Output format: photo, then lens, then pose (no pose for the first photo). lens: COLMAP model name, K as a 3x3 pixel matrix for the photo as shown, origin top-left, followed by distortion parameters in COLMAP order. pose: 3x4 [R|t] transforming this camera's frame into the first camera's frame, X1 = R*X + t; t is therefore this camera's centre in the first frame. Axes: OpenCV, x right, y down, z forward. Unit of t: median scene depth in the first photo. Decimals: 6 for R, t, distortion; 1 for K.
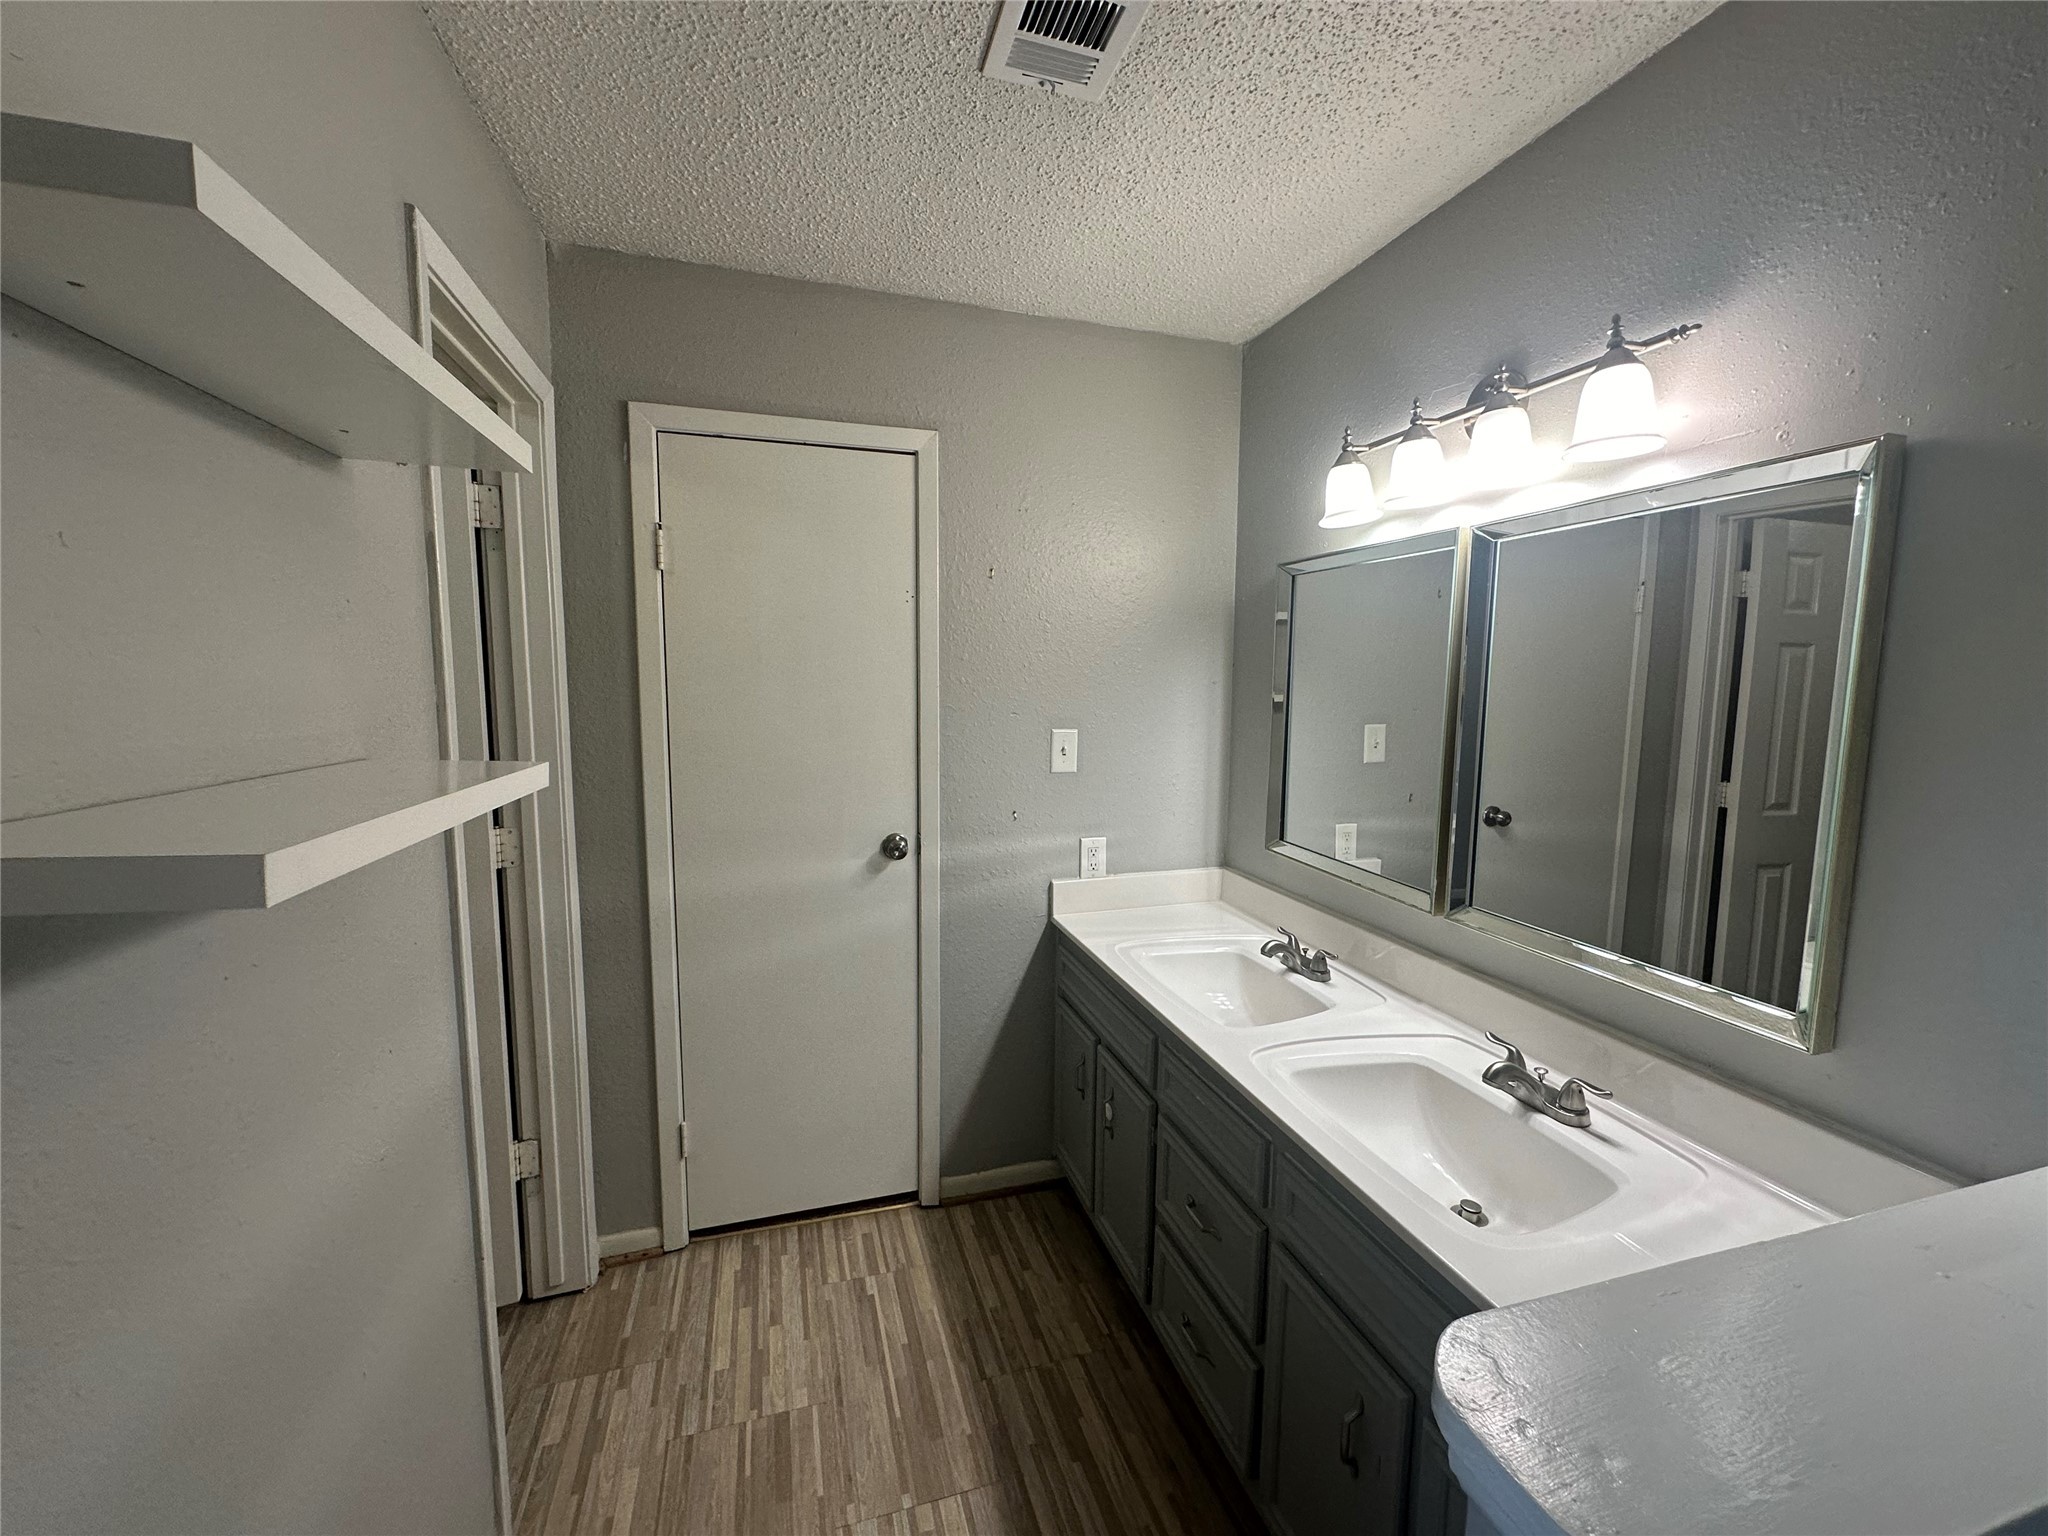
lens RADIAL K [[818.4, 0, 1024.0], [0, 818.4, 768.0], [0, 0, 1]] dist [-0.000912, -0.000077]
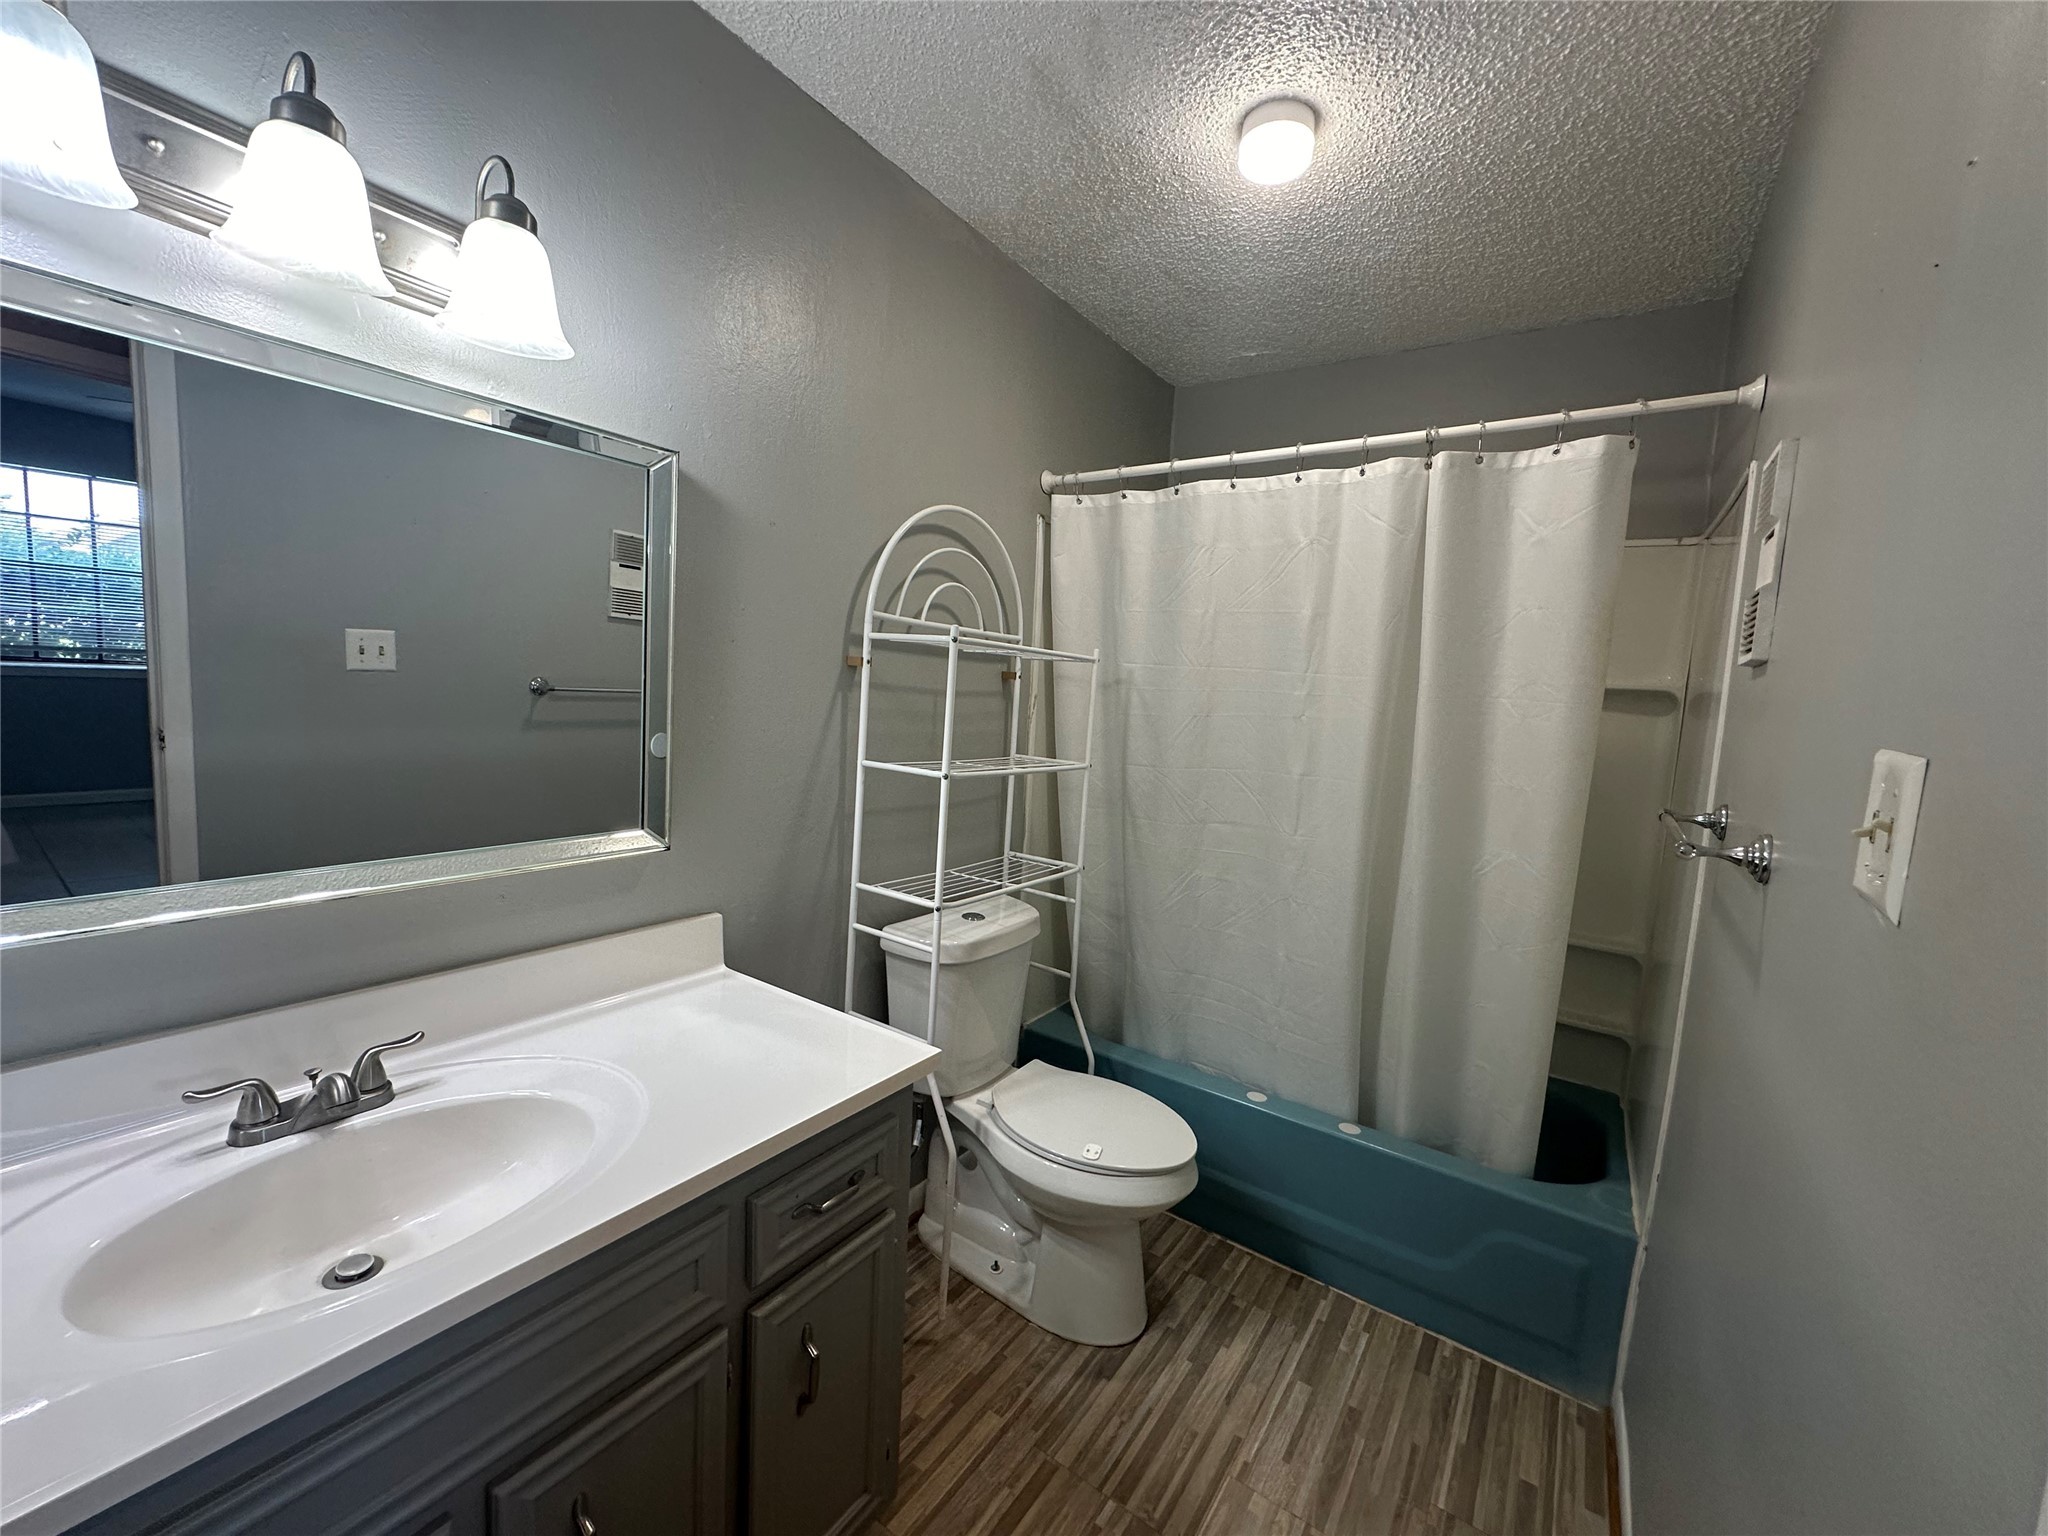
lens RADIAL K [[818.4, 0, 1024.0], [0, 818.4, 768.0], [0, 0, 1]] dist [-0.000912, -0.000077]
pose [[-0.610977, -0.130039, 0.780895, -0.540131], [0.016464, 0.984116, 0.176762, -0.085712], [-0.791477, 0.120854, -0.599132, 1.265659]]
